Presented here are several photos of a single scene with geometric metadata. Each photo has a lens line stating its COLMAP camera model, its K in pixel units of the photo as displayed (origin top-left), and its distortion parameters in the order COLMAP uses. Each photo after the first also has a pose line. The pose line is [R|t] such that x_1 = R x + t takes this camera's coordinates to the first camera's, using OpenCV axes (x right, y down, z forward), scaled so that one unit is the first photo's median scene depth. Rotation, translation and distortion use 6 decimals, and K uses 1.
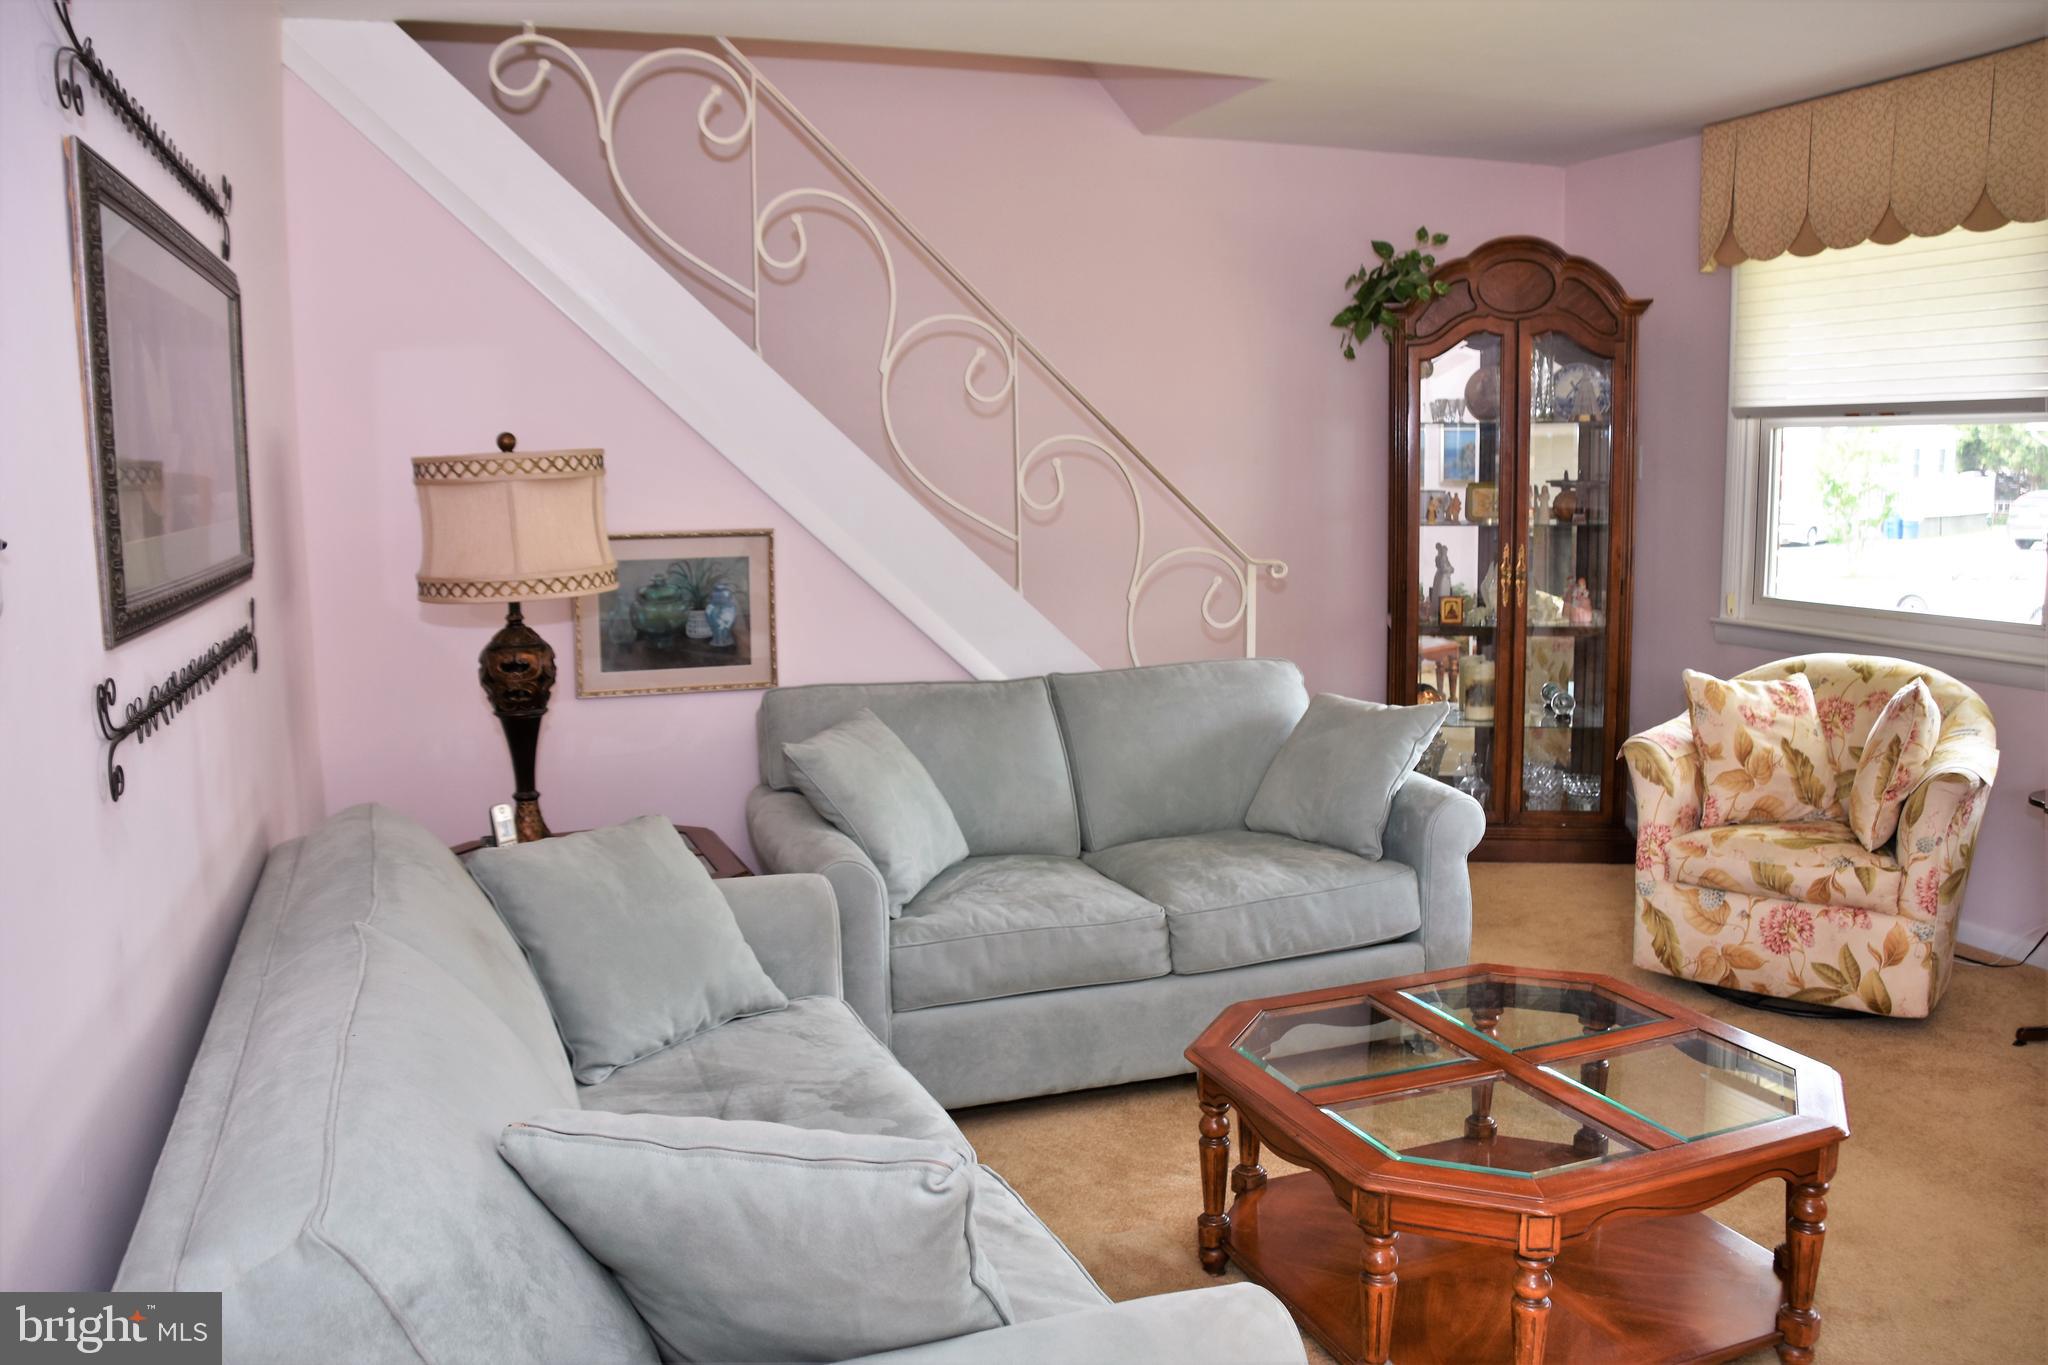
lens RADIAL K [[1610.8, 0, 1027.4], [0, 1610.8, 697.7], [0, 0, 1]] dist [-0.144481, 0.088317]
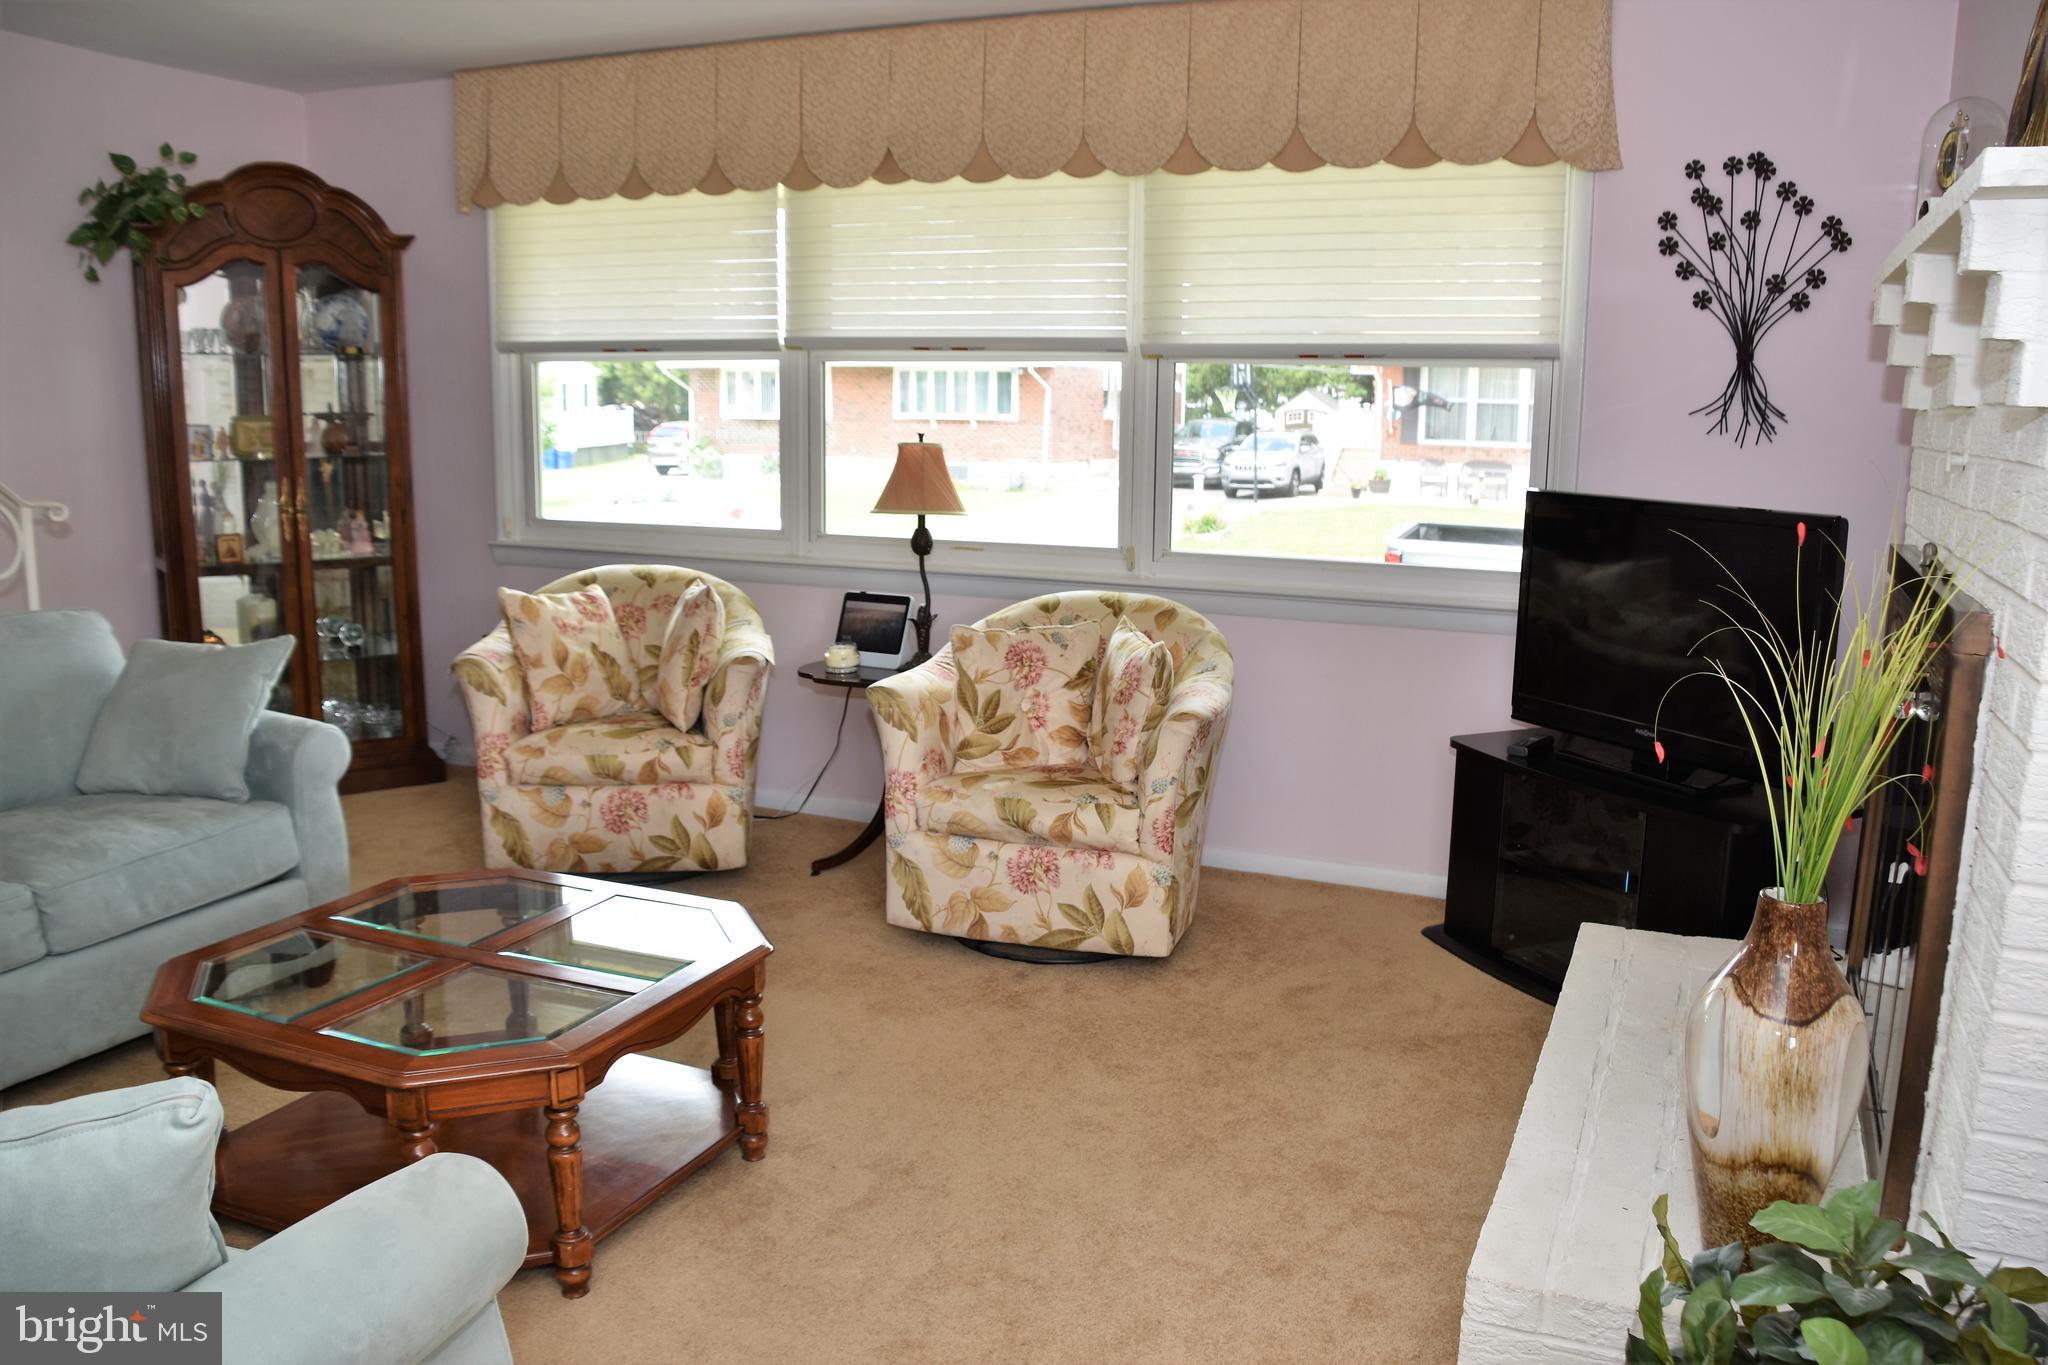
lens RADIAL K [[1610.8, 0, 1043.3], [0, 1610.8, 694.9], [0, 0, 1]] dist [-0.144481, 0.088317]
pose [[0.690910, -0.108822, 0.714704, -0.103186], [0.081216, 0.994031, 0.072840, 0.006084], [-0.718364, 0.007720, 0.695624, -0.012371]]
